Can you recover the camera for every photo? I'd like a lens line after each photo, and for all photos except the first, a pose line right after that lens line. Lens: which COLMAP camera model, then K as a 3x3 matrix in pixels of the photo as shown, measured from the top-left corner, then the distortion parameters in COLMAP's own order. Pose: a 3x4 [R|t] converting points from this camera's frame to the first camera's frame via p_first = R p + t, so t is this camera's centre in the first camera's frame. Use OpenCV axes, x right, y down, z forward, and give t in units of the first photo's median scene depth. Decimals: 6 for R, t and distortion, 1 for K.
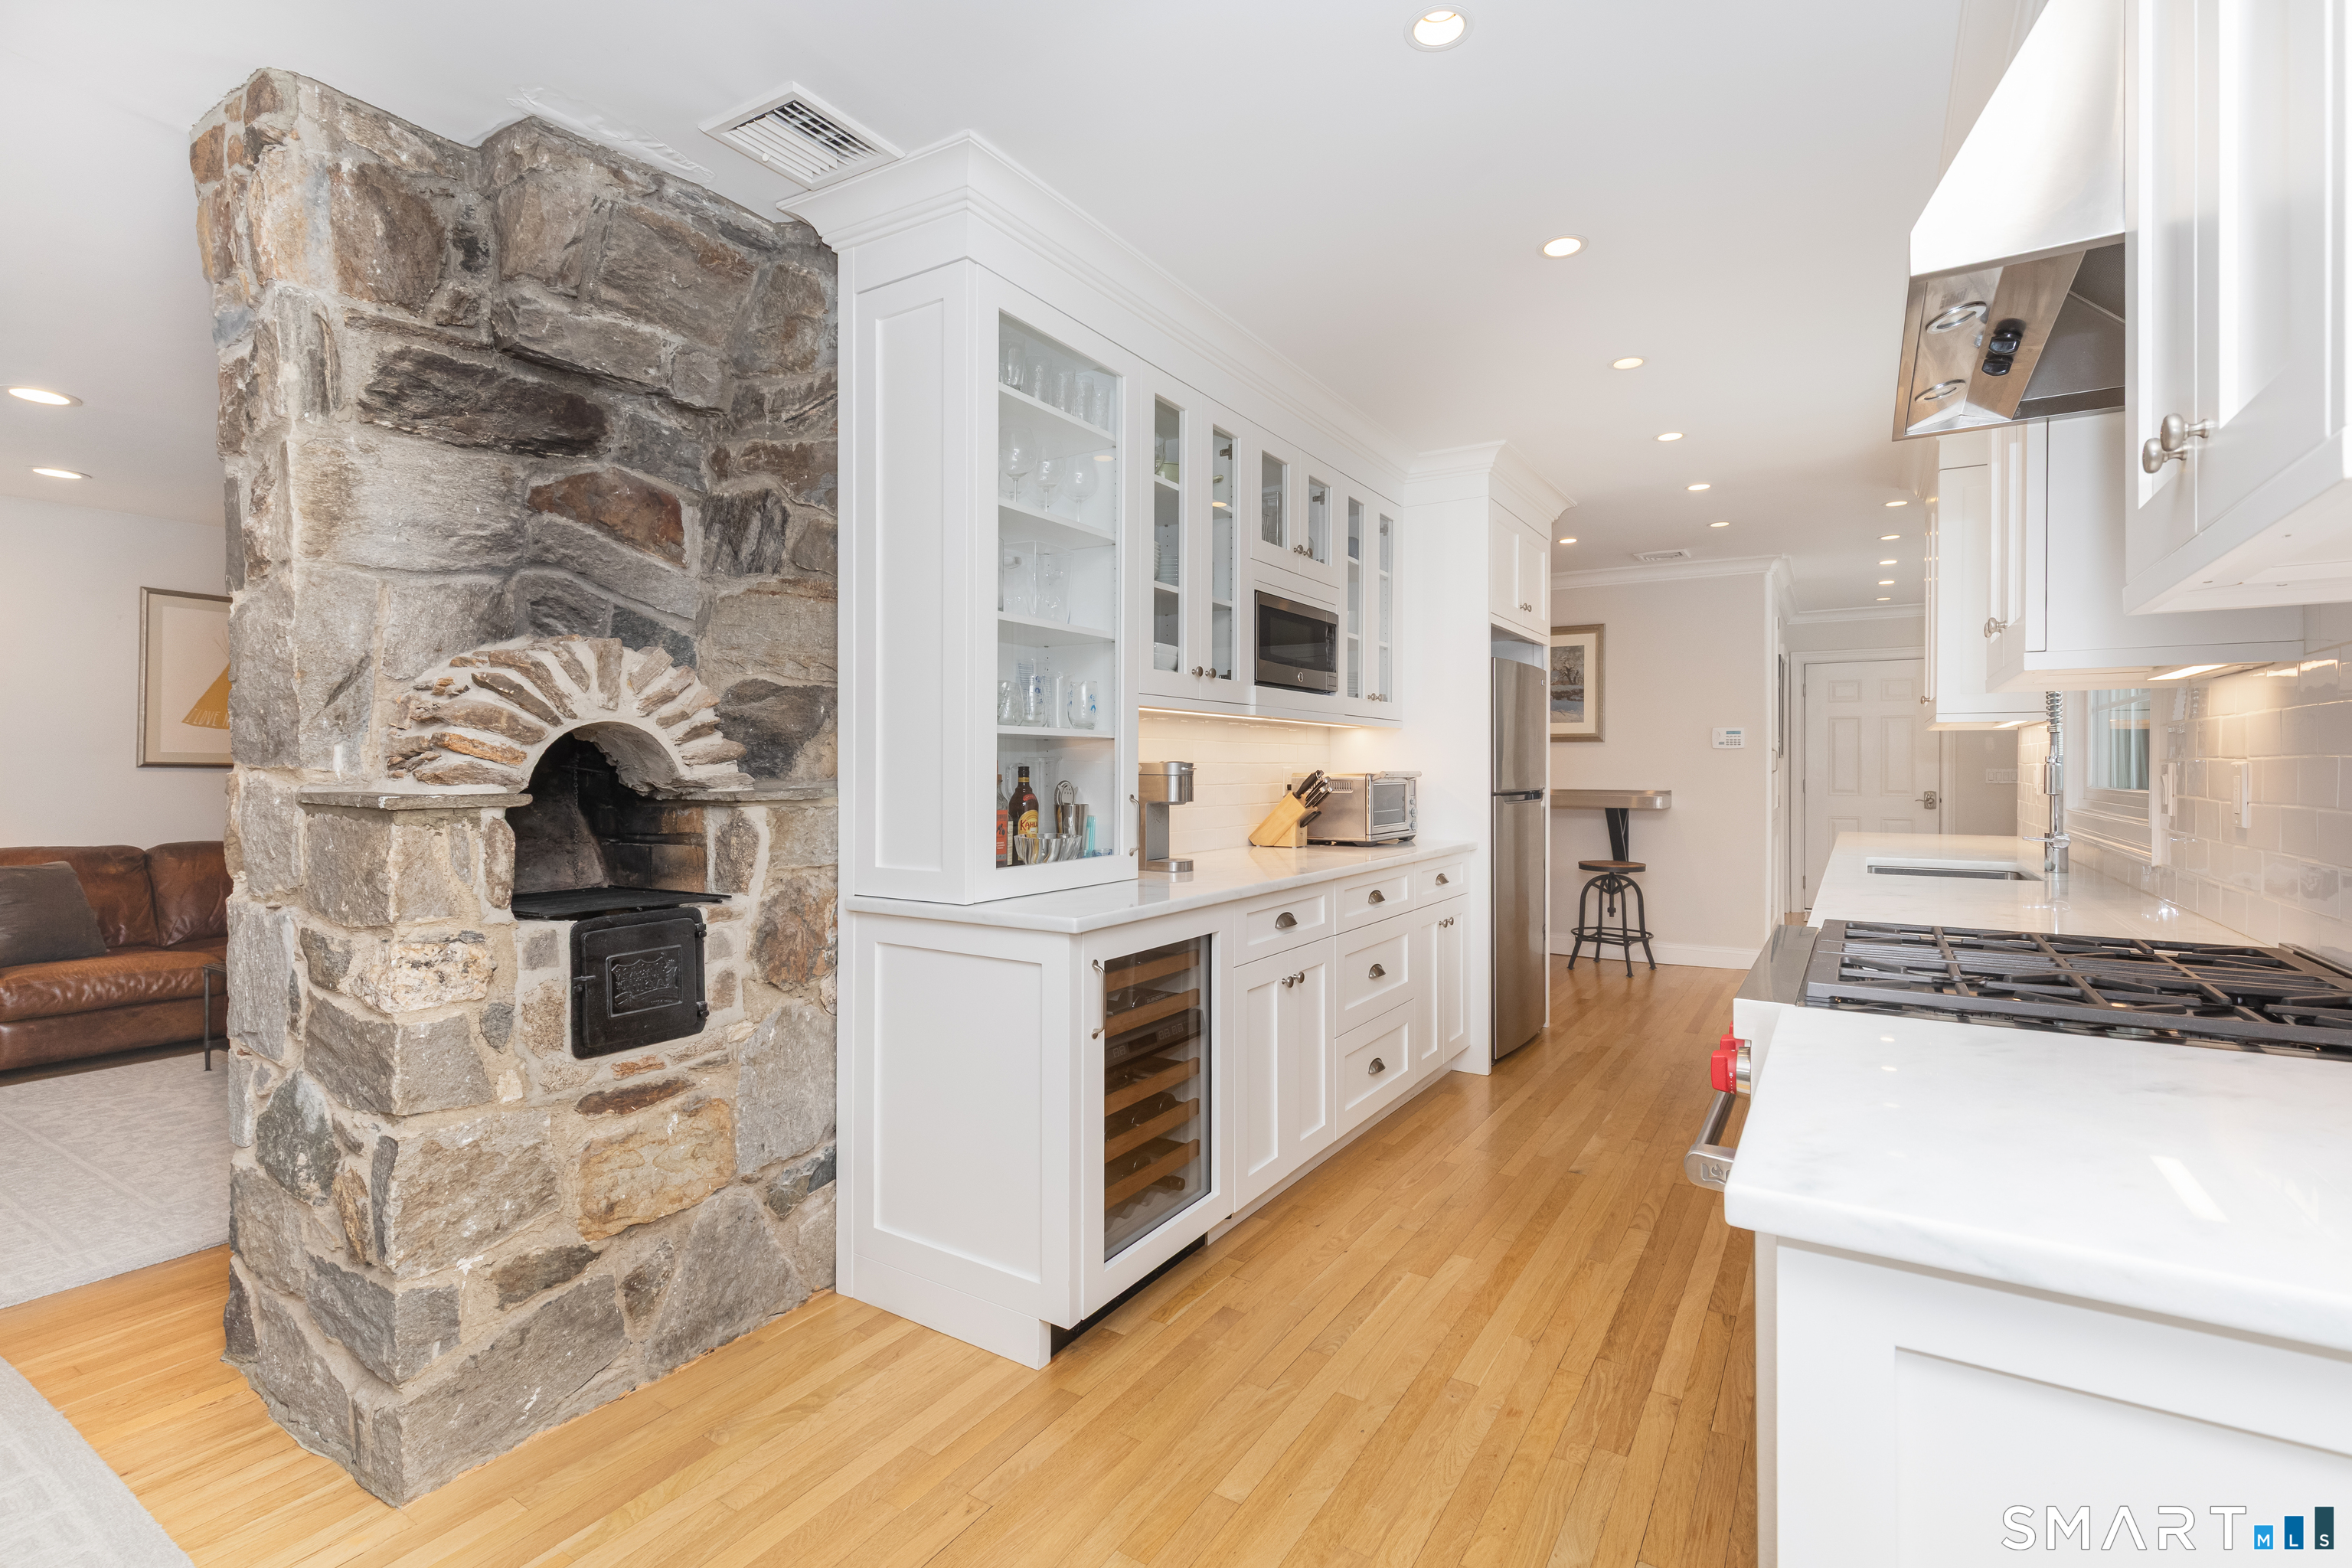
lens RADIAL K [[1058.7, 0, 1176.0], [0, 1058.7, 784.0], [0, 0, 1]] dist [0.000408, 0.000132]
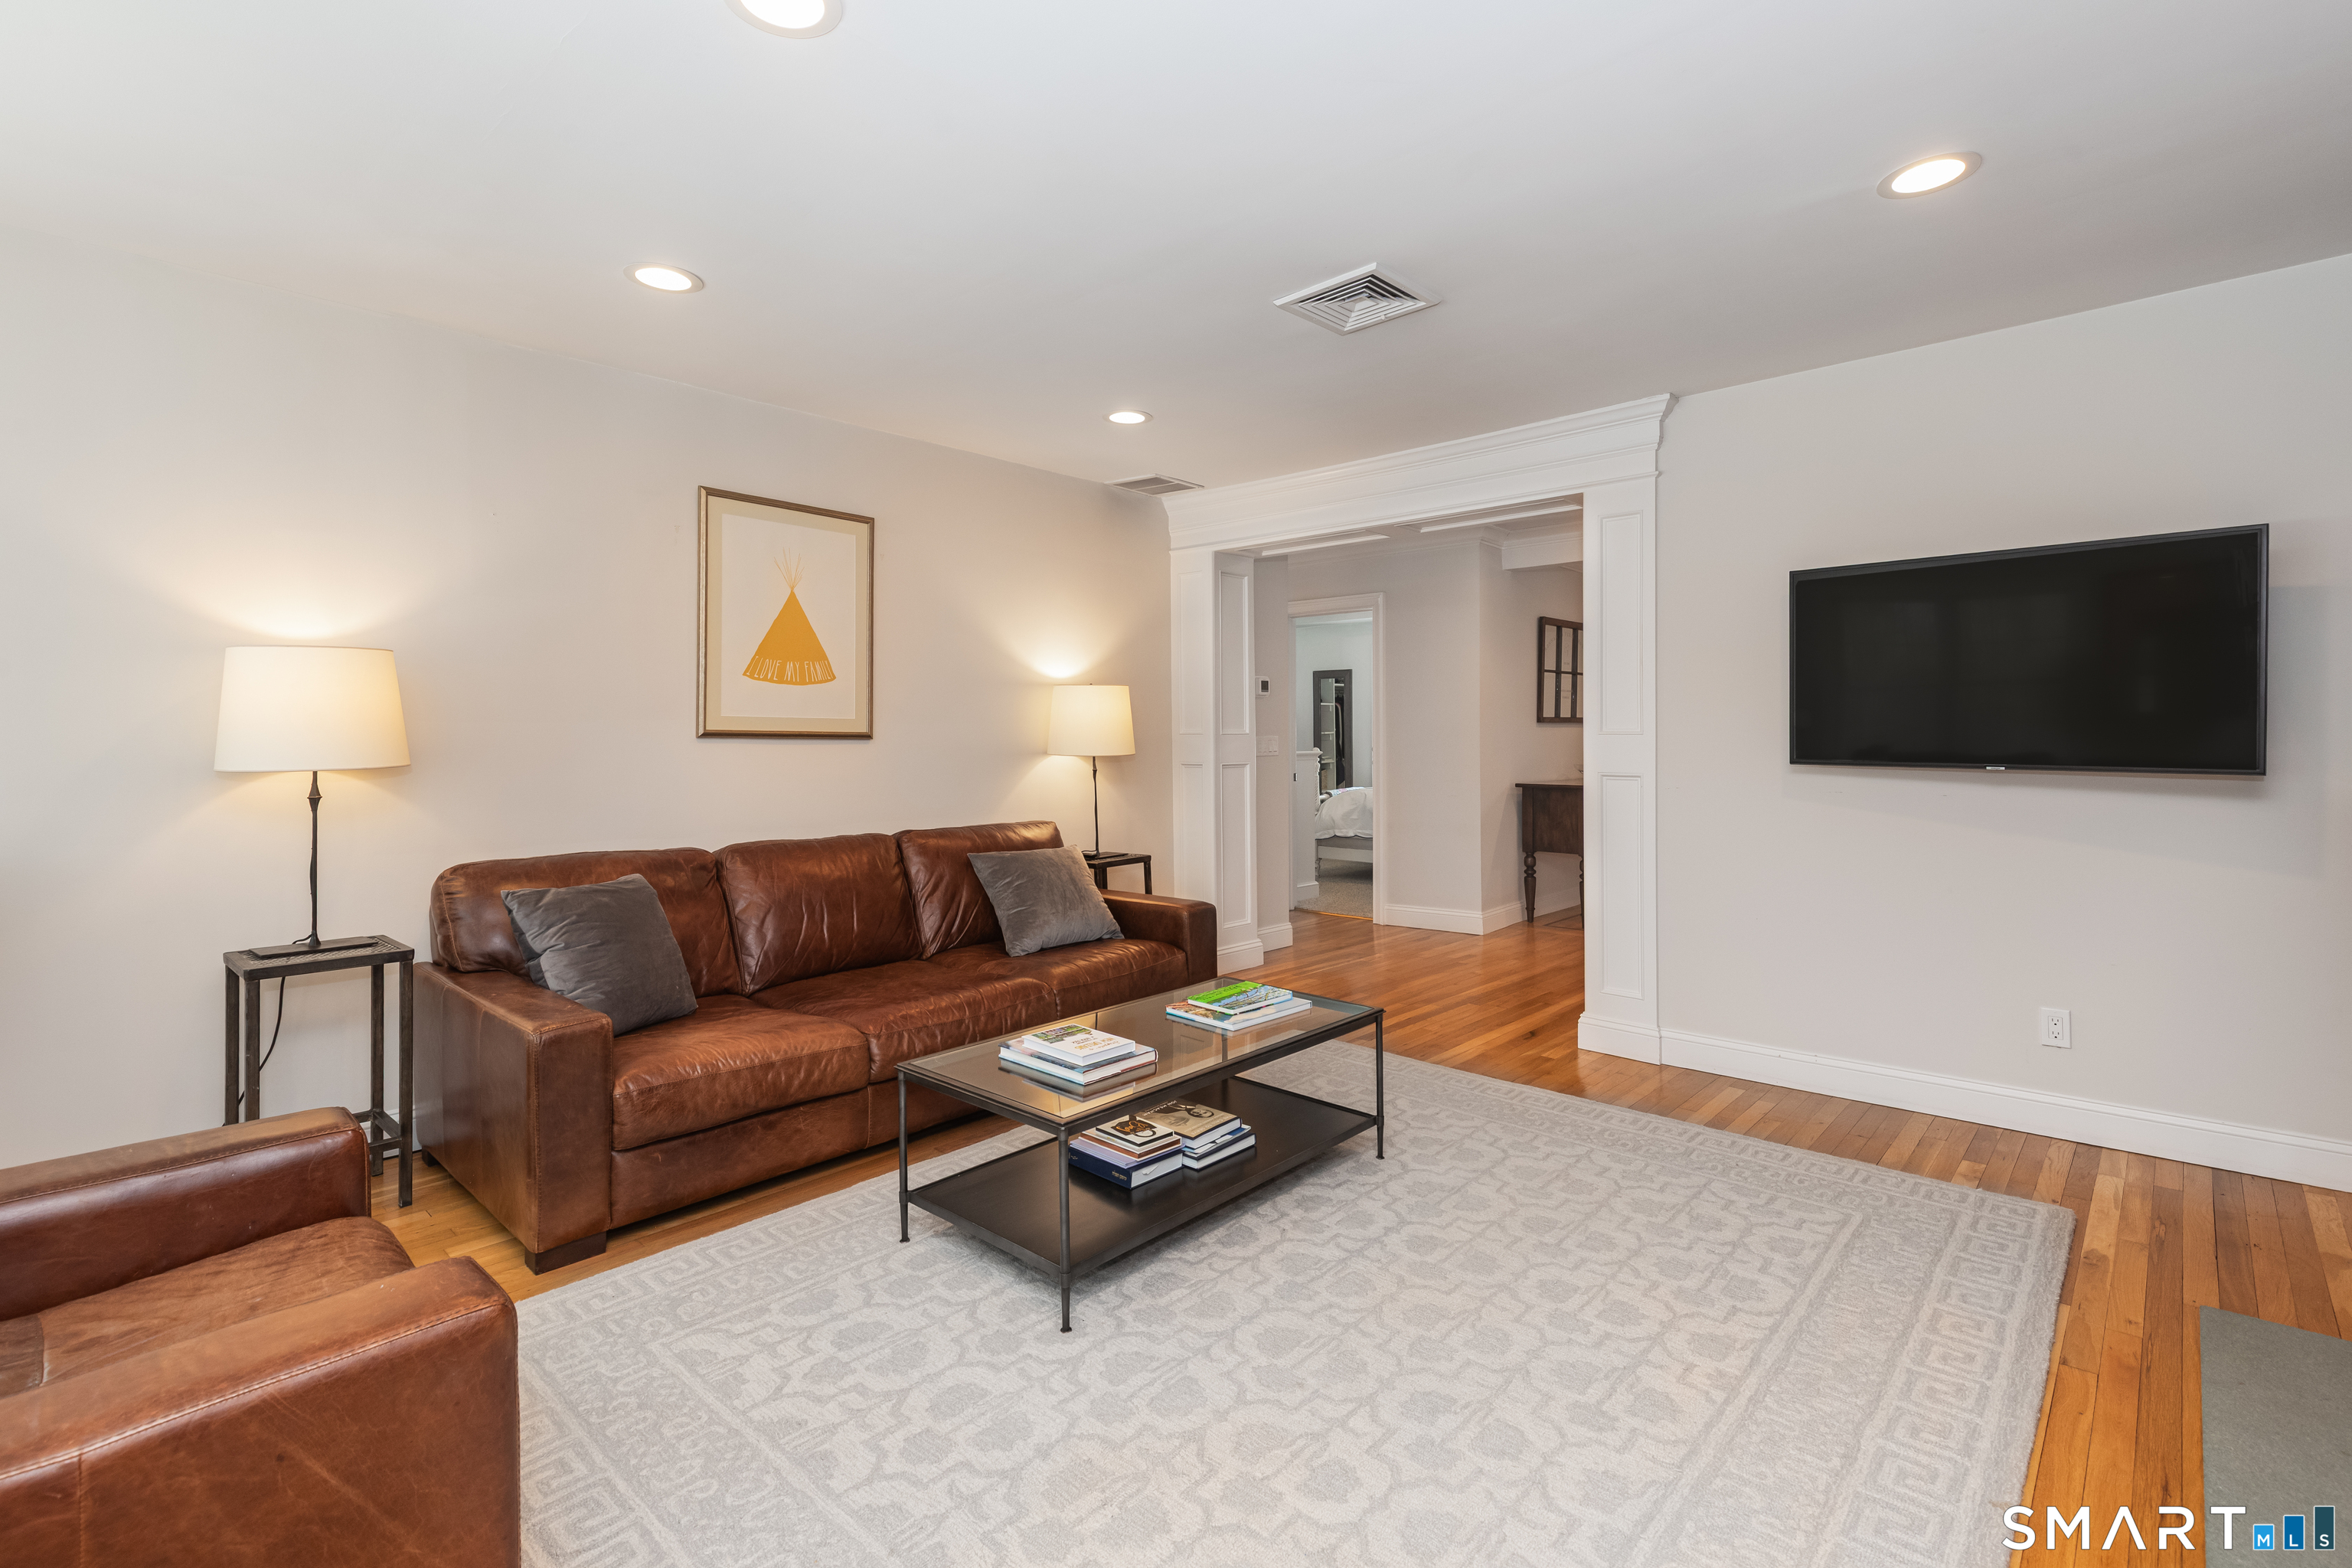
lens RADIAL K [[1070.7, 0, 1182.9], [0, 1070.7, 747.7], [0, 0, 1]] dist [0.001161, 0.000305]
pose [[0.983438, -0.003029, -0.181217, -0.545914], [0.002645, 0.999994, -0.002360, -0.006696], [0.181223, 0.001841, 0.983440, 0.359769]]
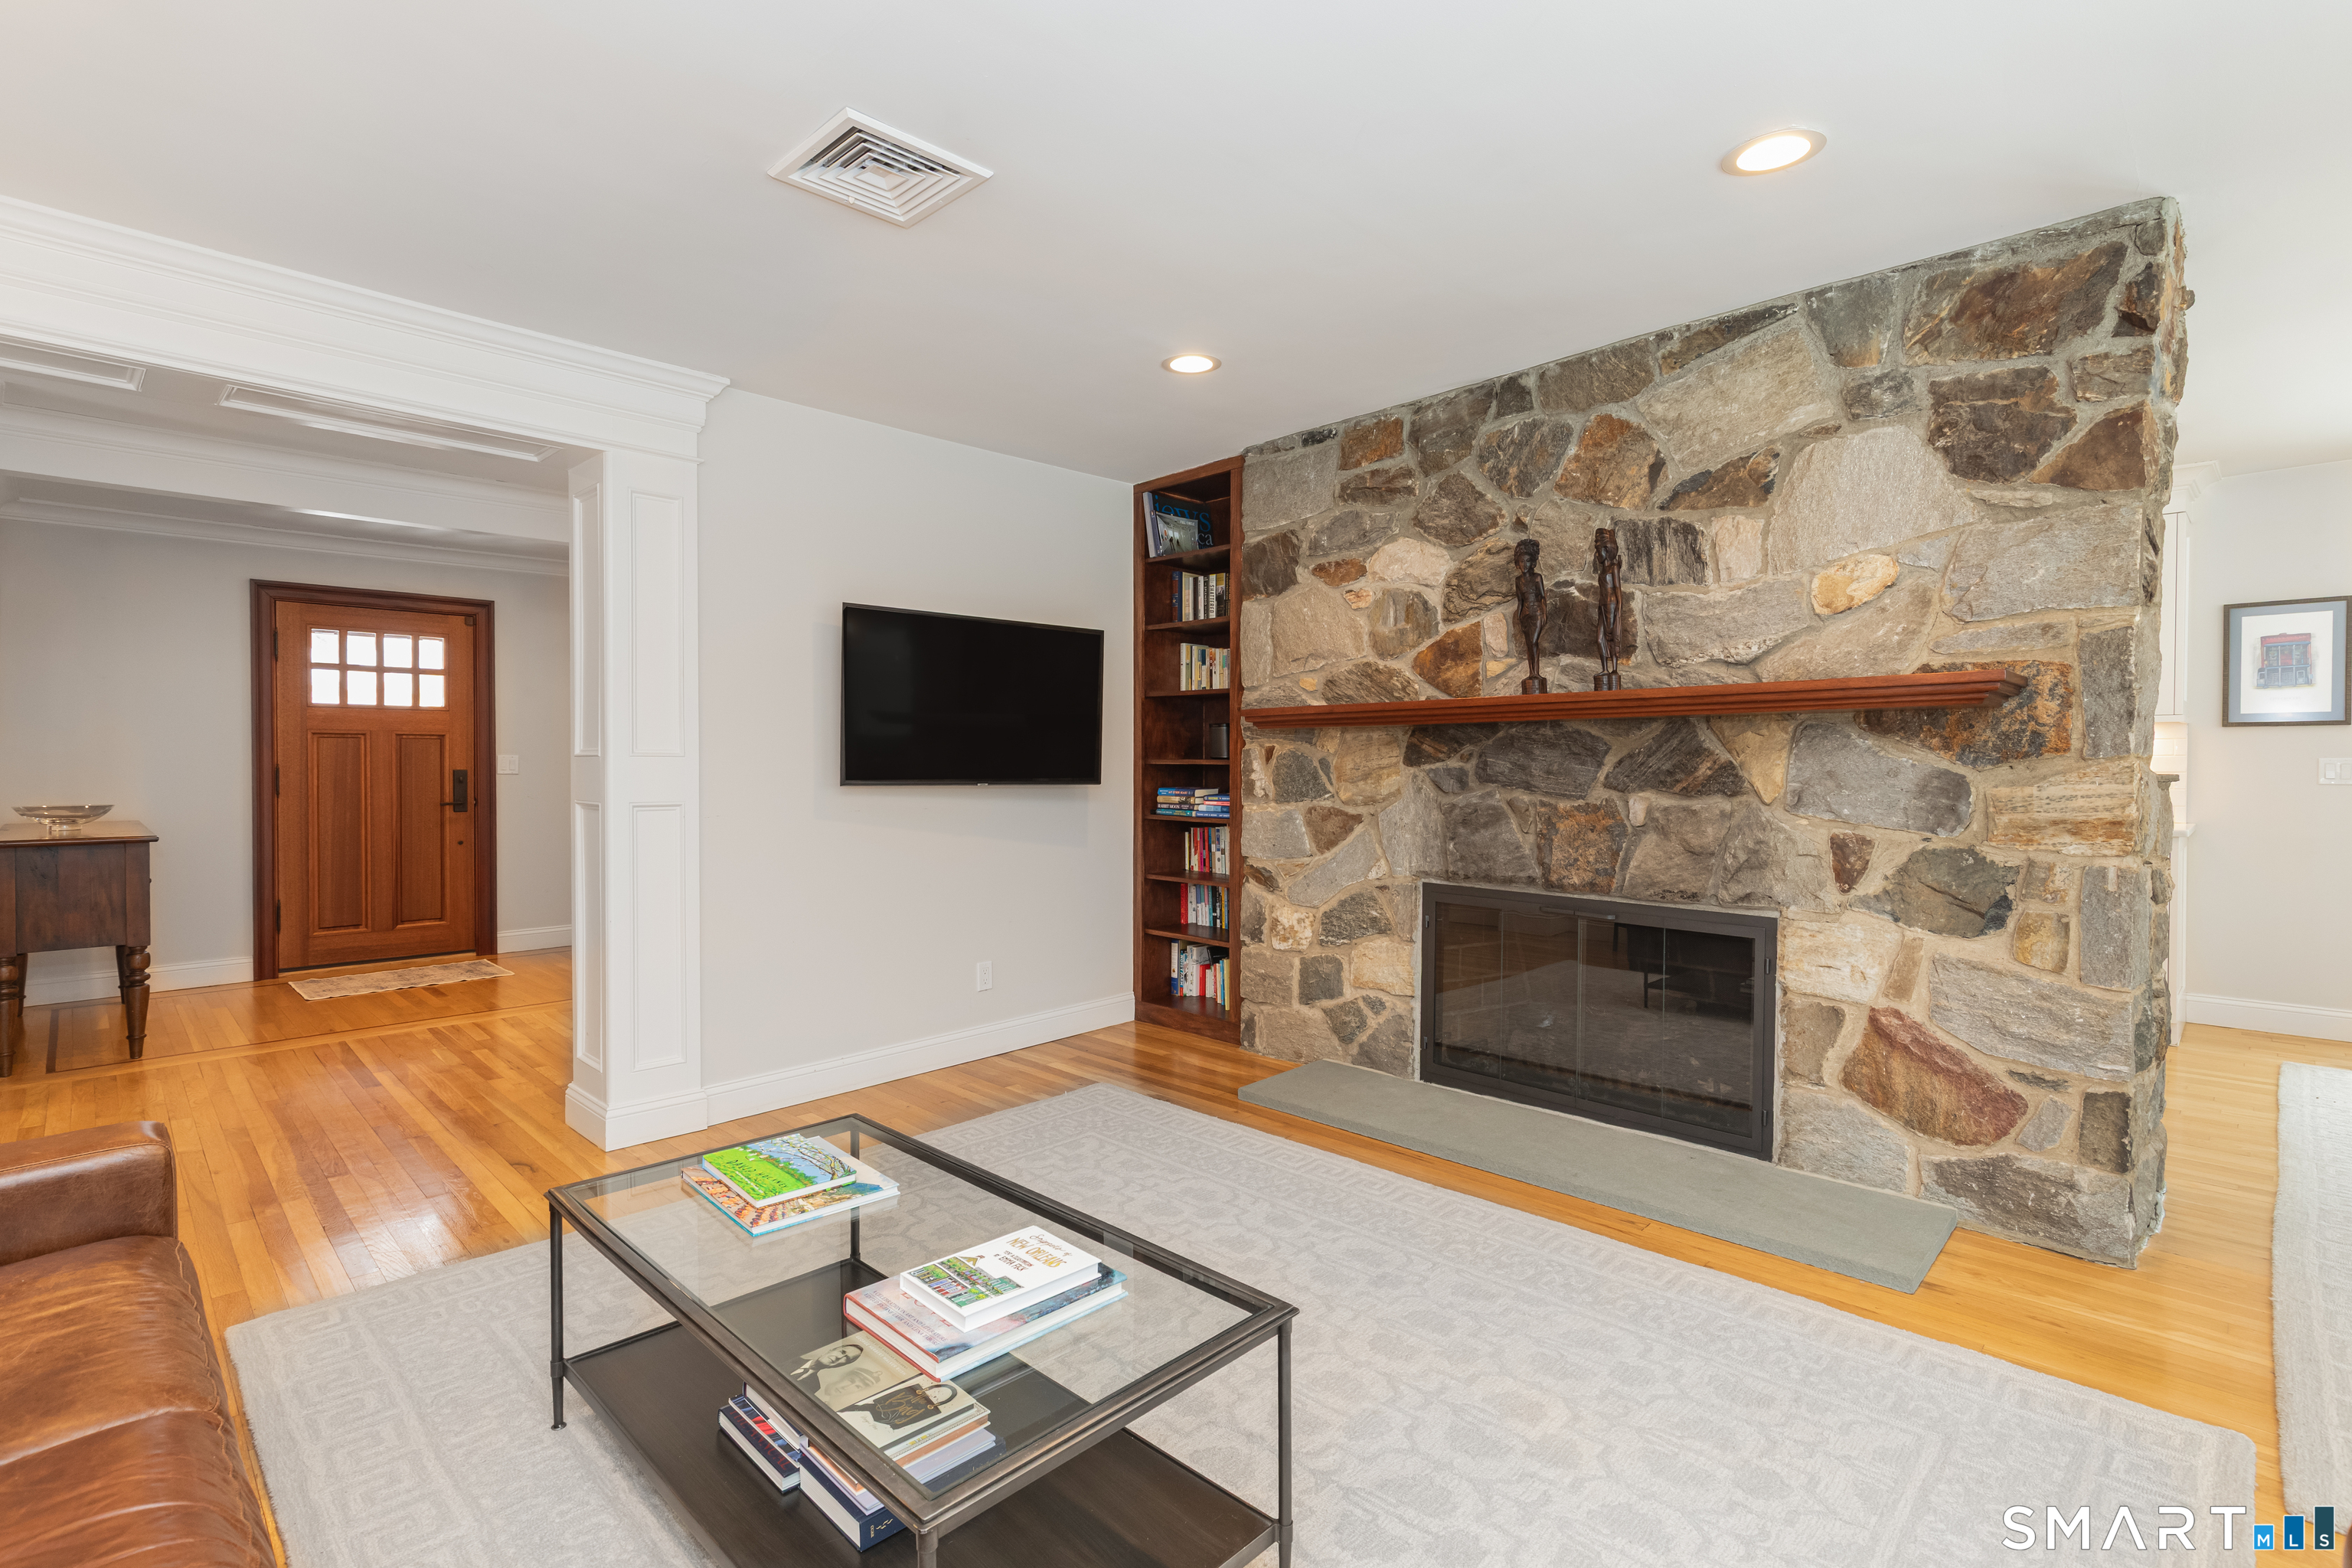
lens RADIAL K [[1093.8, 0, 1176.0], [0, 1093.8, 784.0], [0, 0, 1]] dist [0.000251, 0.000048]
pose [[0.205210, -0.015699, 0.978592, -1.059074], [0.011740, 0.999839, 0.013578, -0.004699], [-0.978647, 0.008702, 0.205362, 0.822310]]
